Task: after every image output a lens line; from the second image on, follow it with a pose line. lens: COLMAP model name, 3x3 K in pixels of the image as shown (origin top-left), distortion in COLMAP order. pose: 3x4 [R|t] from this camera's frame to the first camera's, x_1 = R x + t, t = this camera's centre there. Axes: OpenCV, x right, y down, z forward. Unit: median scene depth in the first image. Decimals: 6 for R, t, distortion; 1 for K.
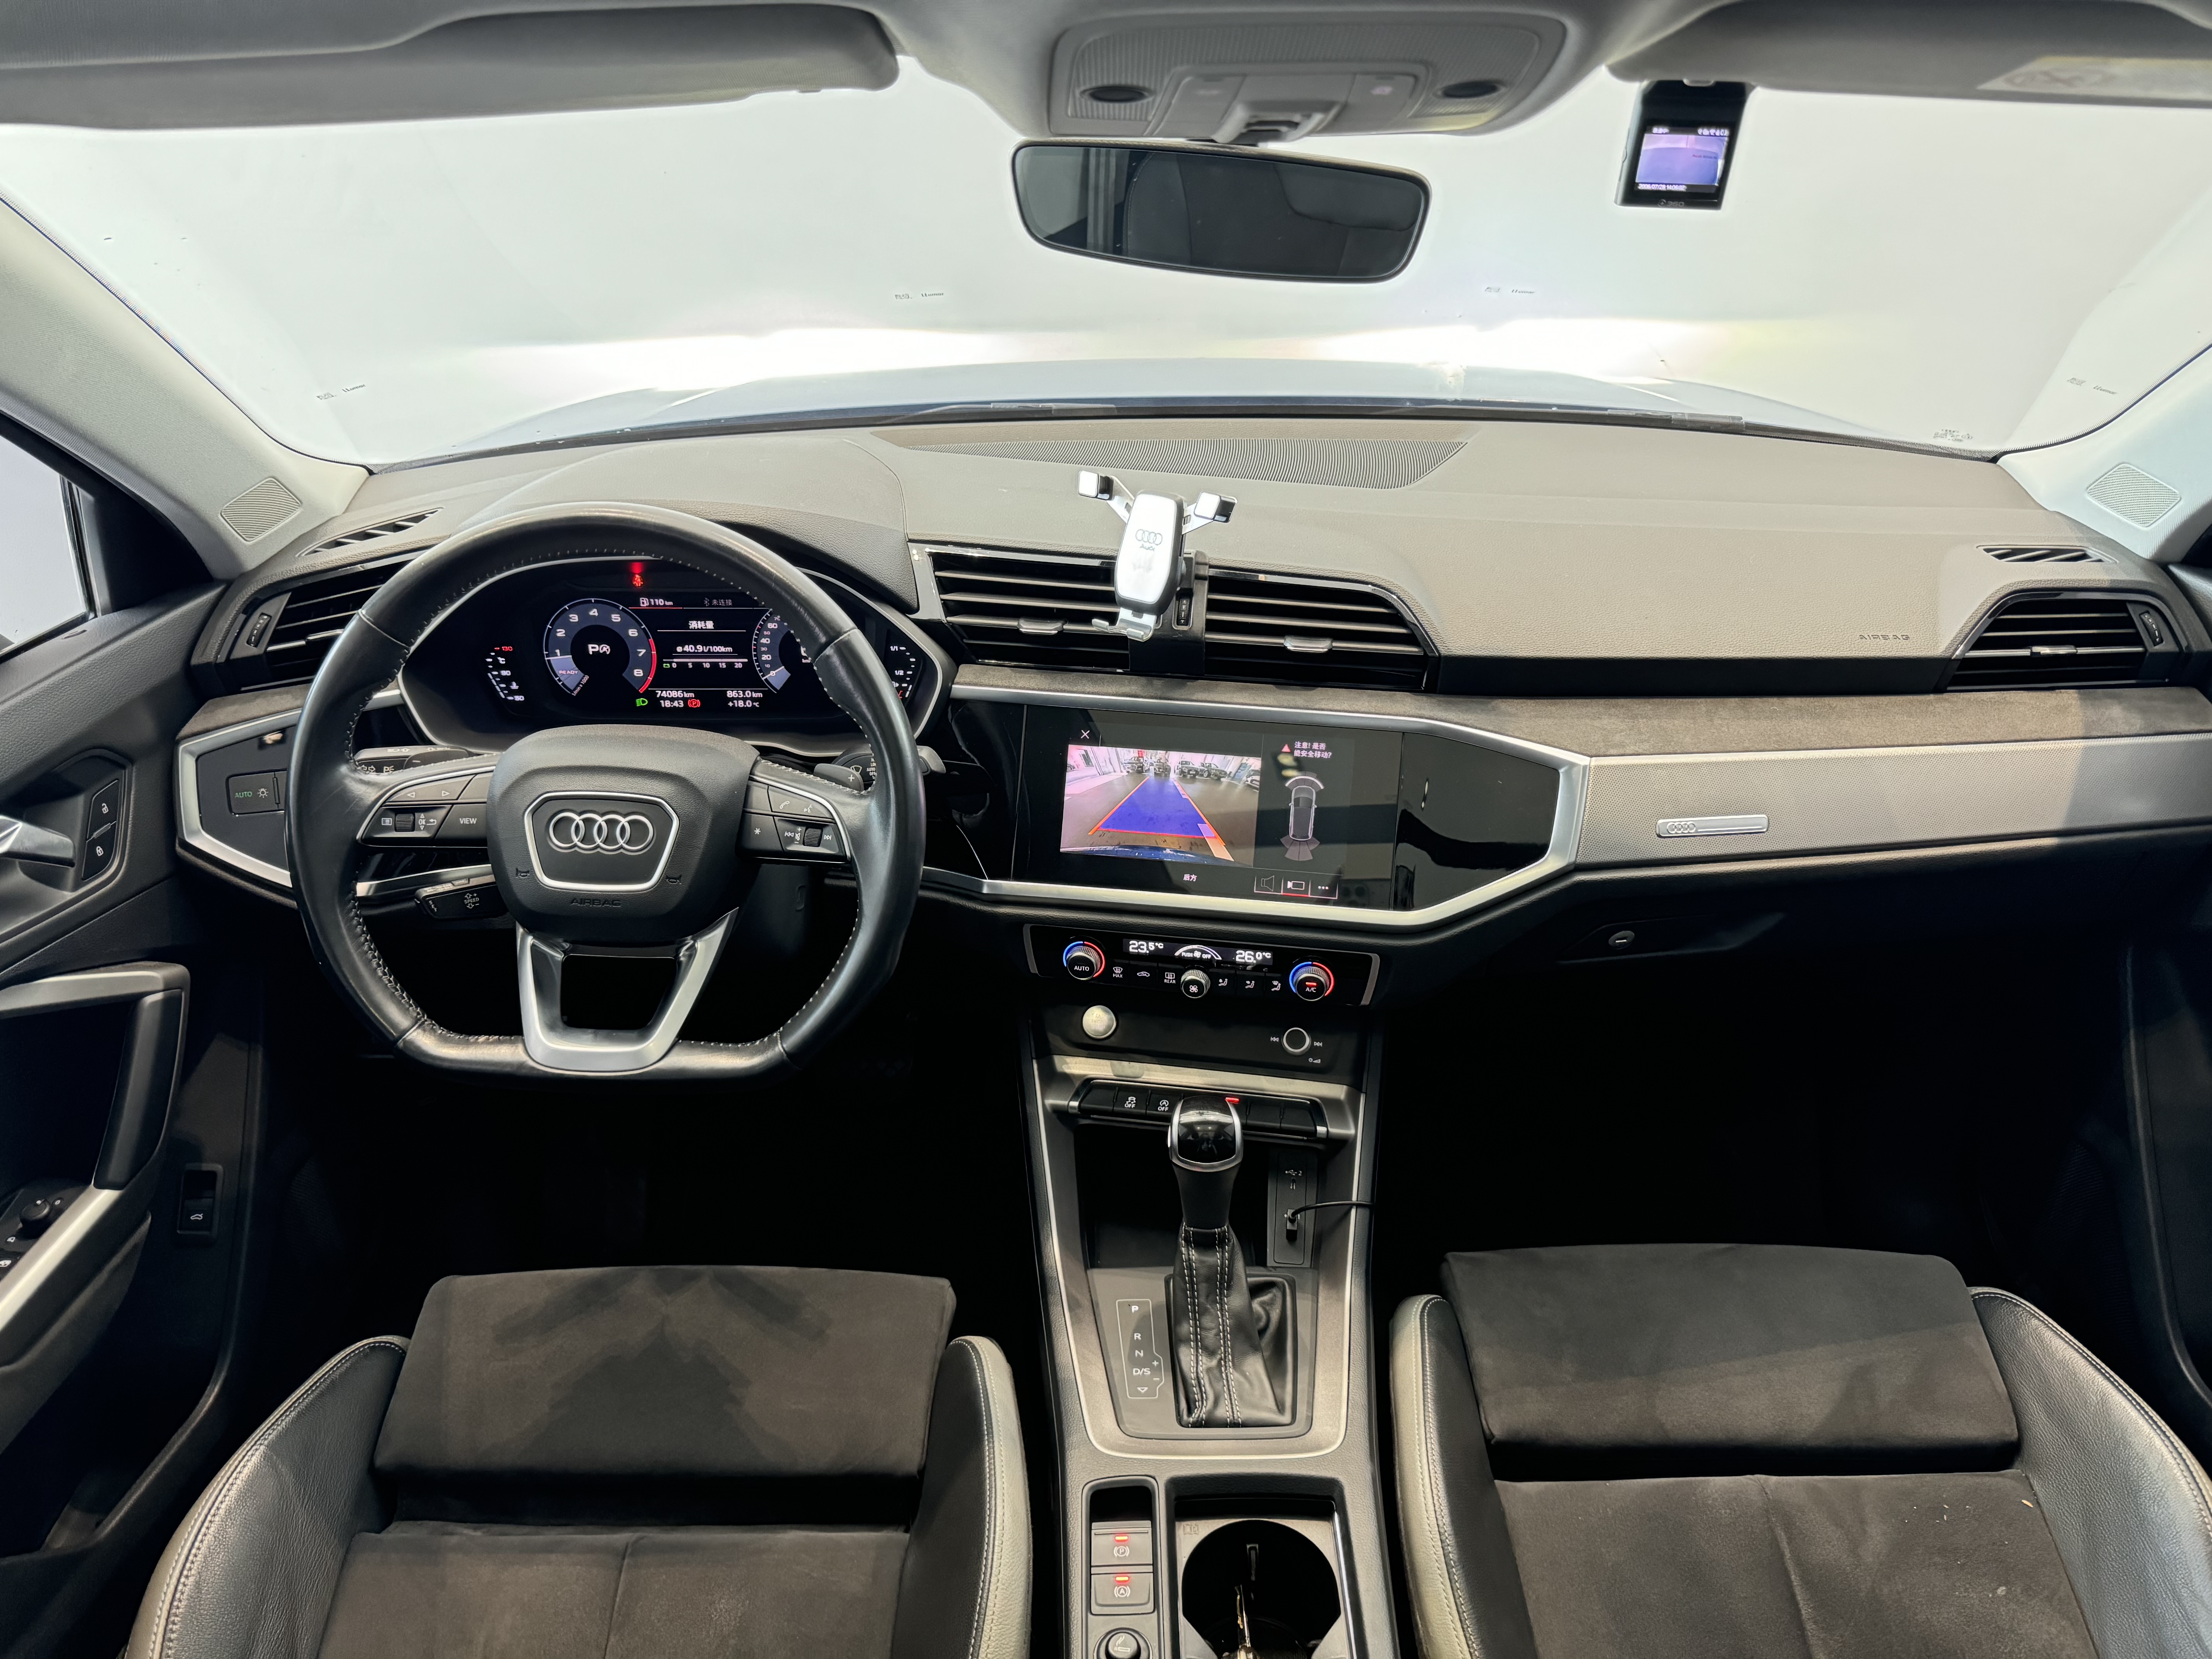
lens RADIAL K [[1577.7, 0, 1099.0], [0, 1577.7, 846.0], [0, 0, 1]] dist [0.066359, -0.054581]
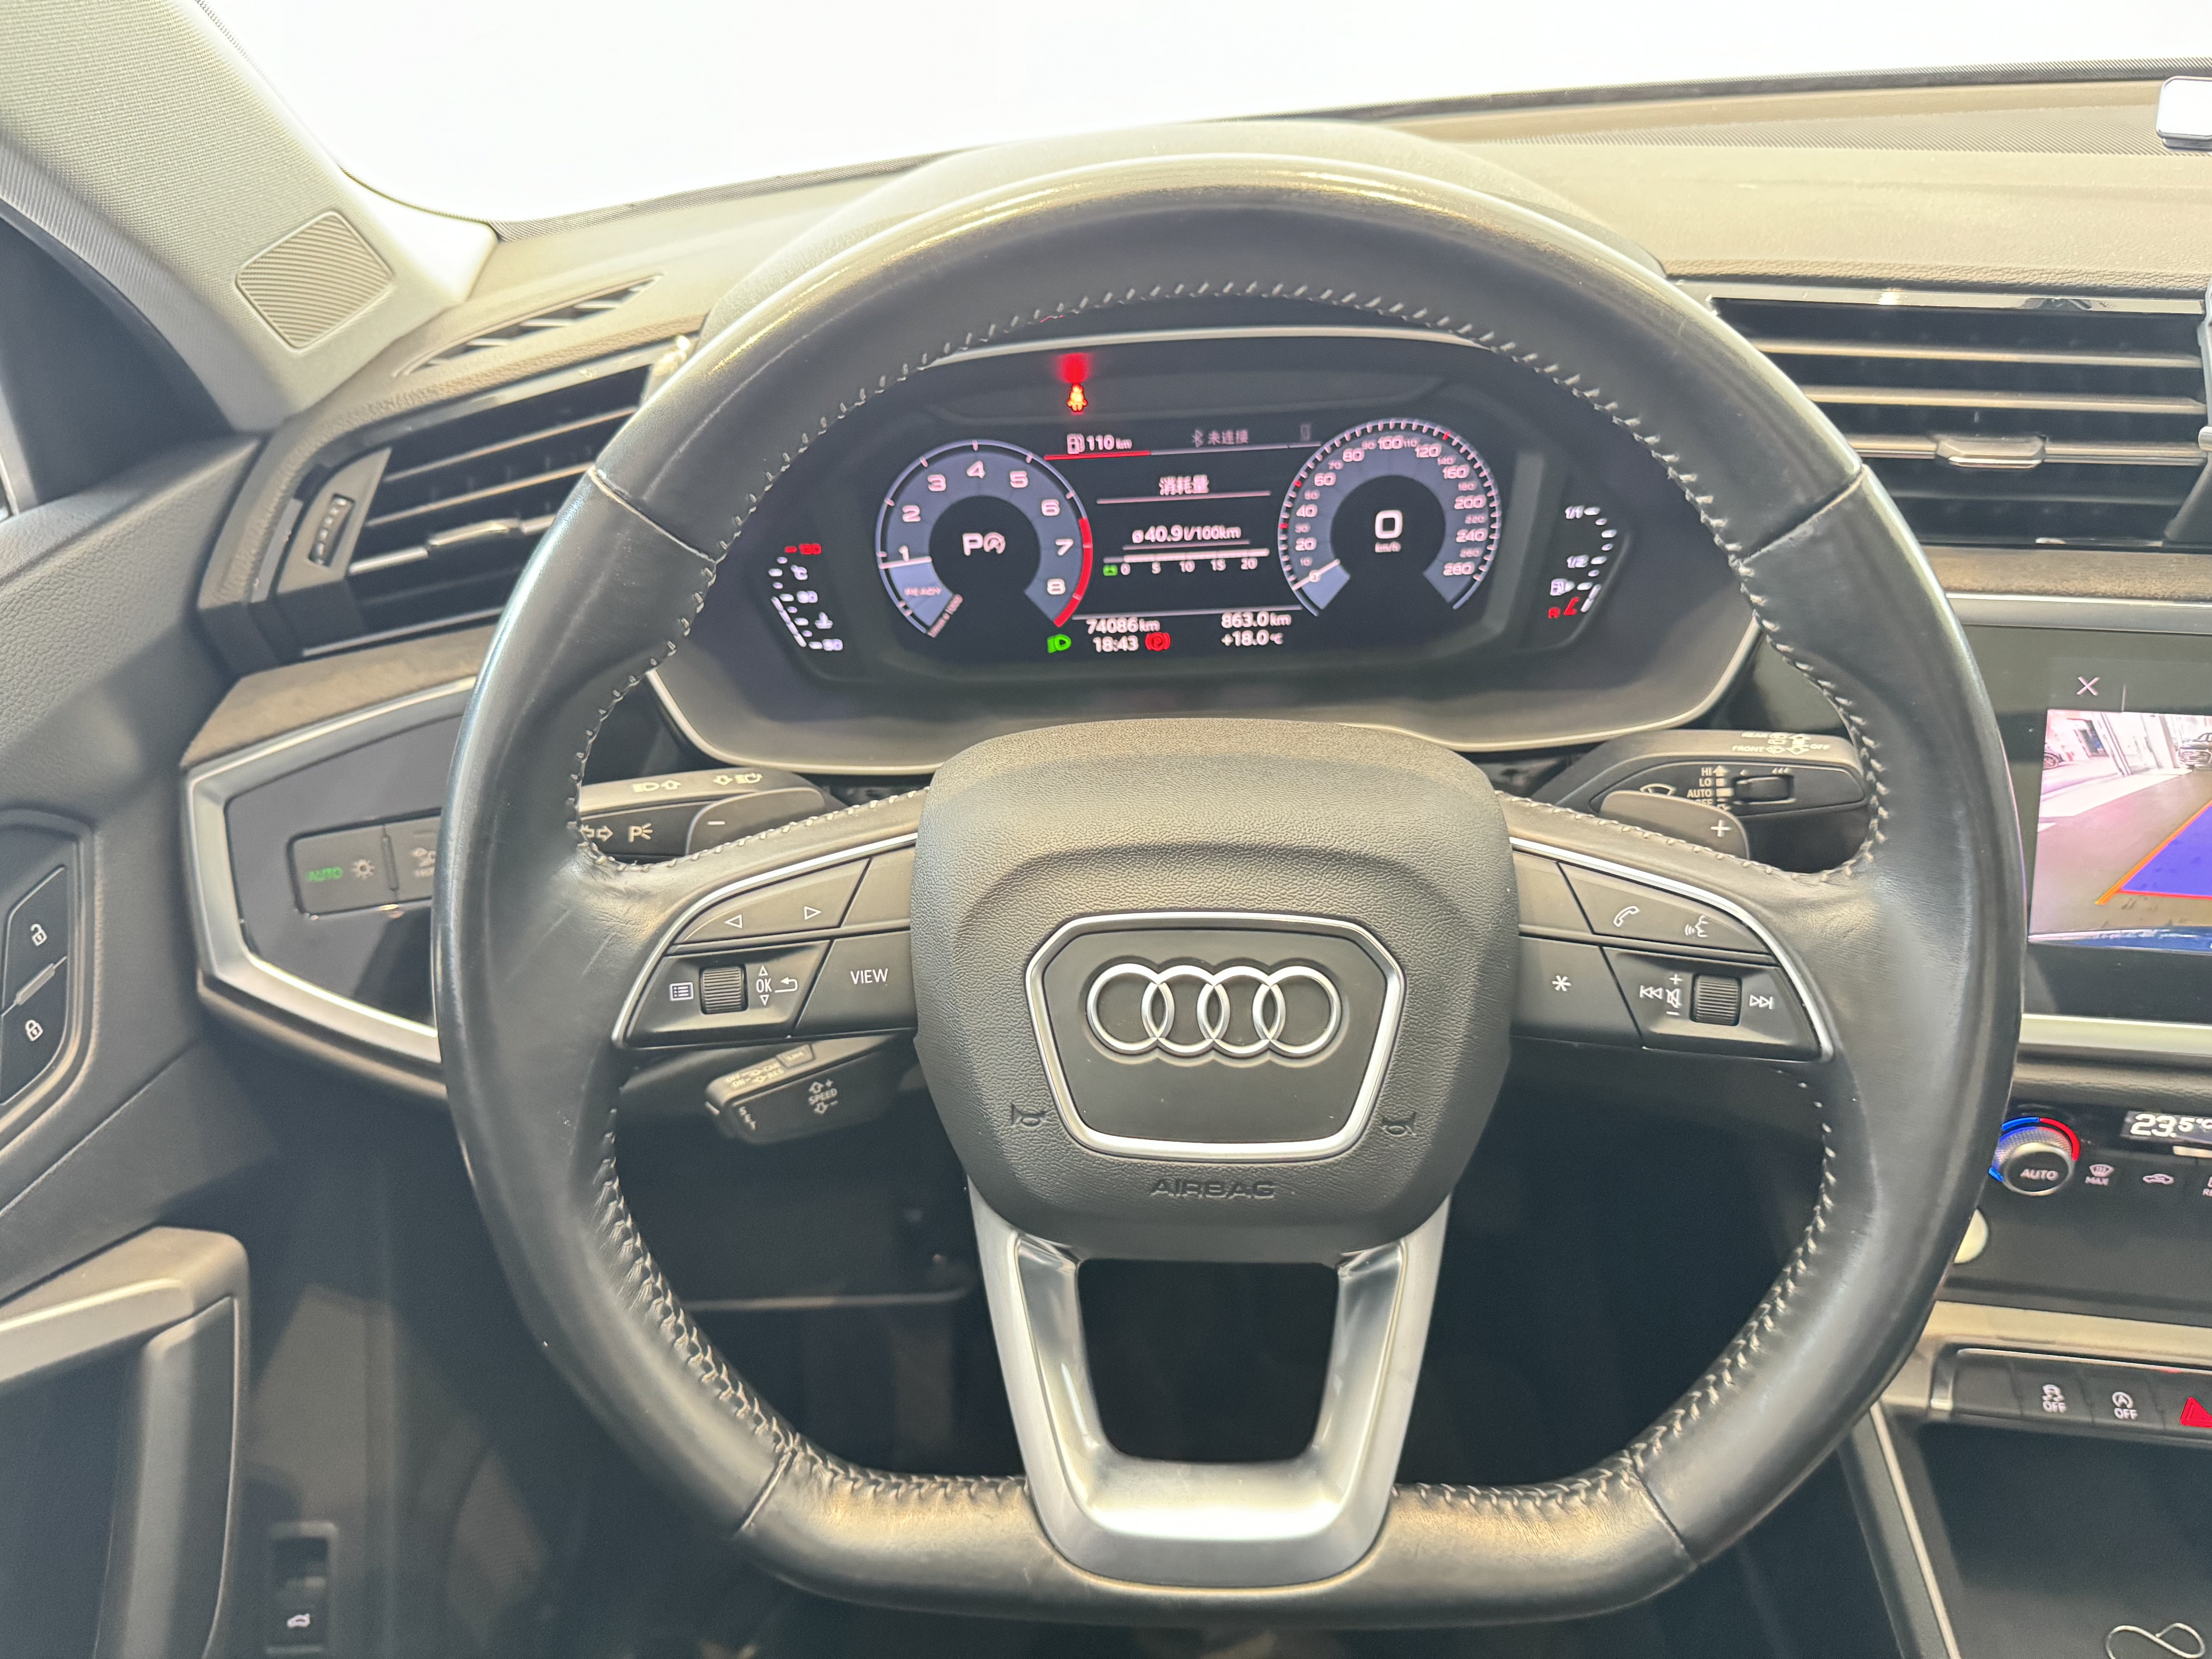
lens RADIAL K [[1577.7, 0, 1097.6], [0, 1577.7, 859.7], [0, 0, 1]] dist [0.066359, -0.054581]
pose [[0.998924, -0.029340, -0.035917, -0.284299], [0.032432, 0.995524, 0.088772, -0.071975], [0.033152, -0.089841, 0.995404, 0.526717]]
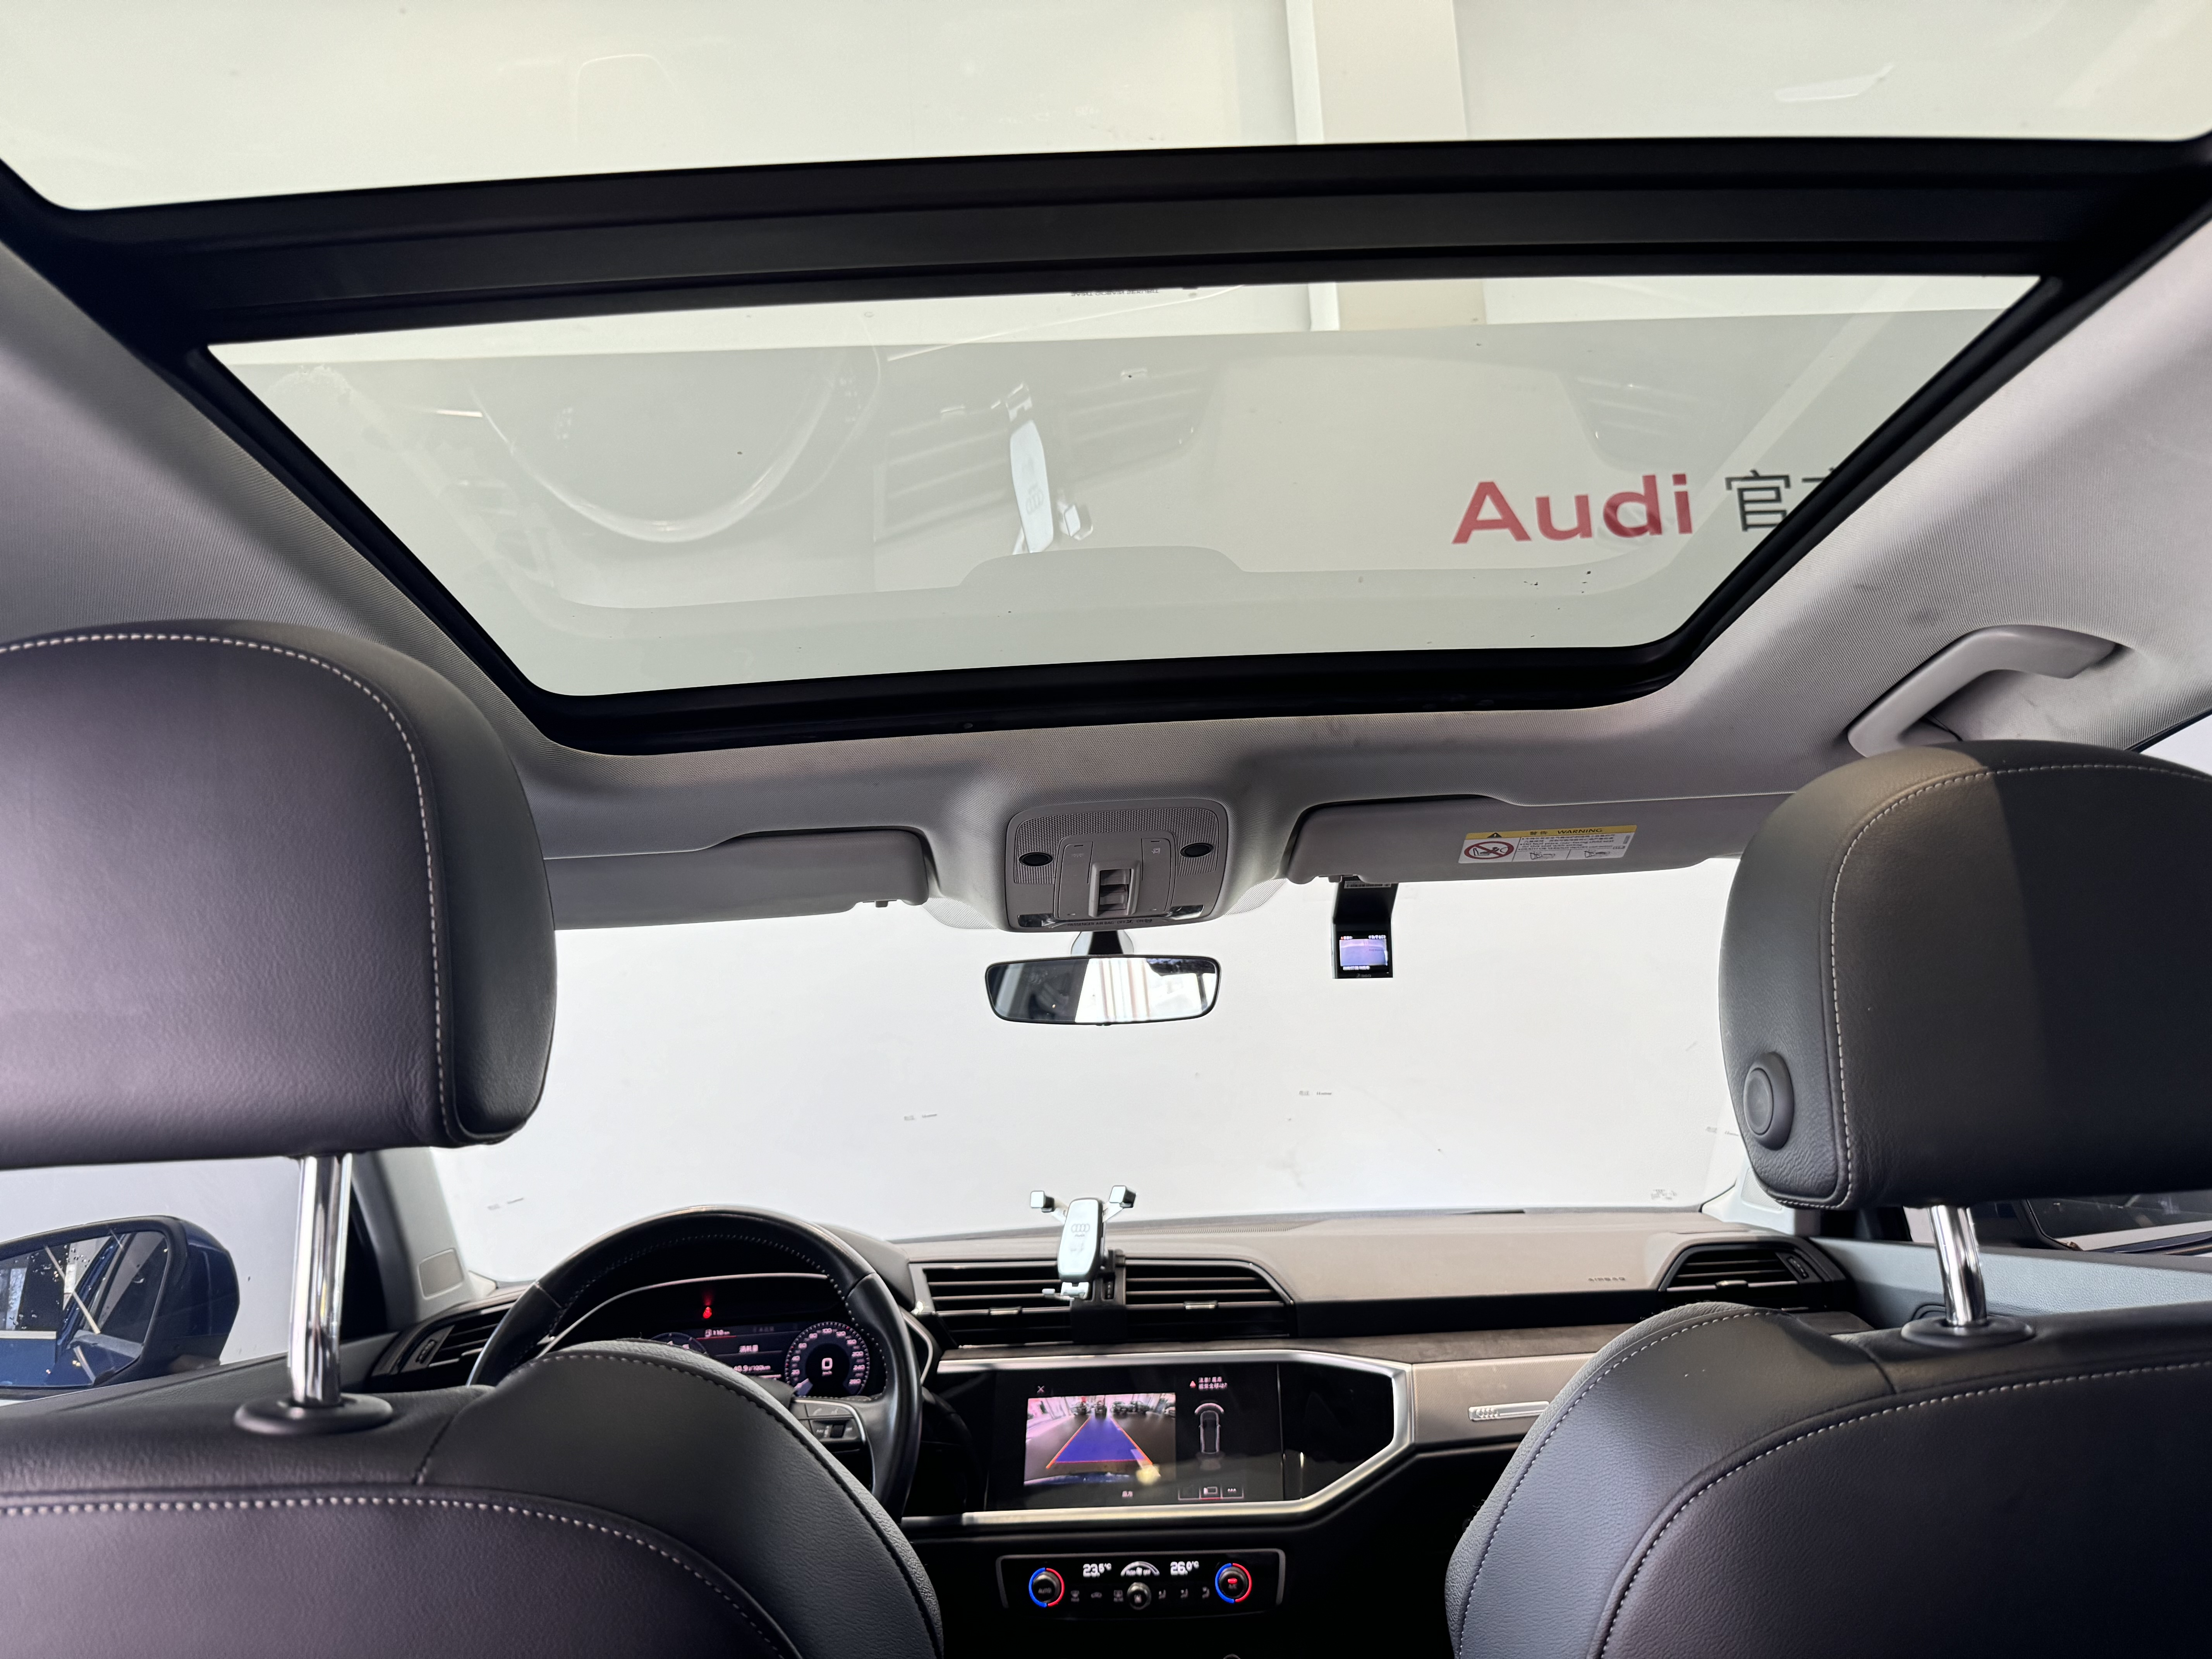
lens RADIAL K [[1664.2, 0, 1096.1], [0, 1664.2, 818.4], [0, 0, 1]] dist [0.041699, -0.000520]
pose [[0.998515, -0.044623, 0.031253, 0.014853], [0.054286, 0.766675, -0.639737, 0.461861], [0.004586, 0.640483, 0.767958, -0.377136]]
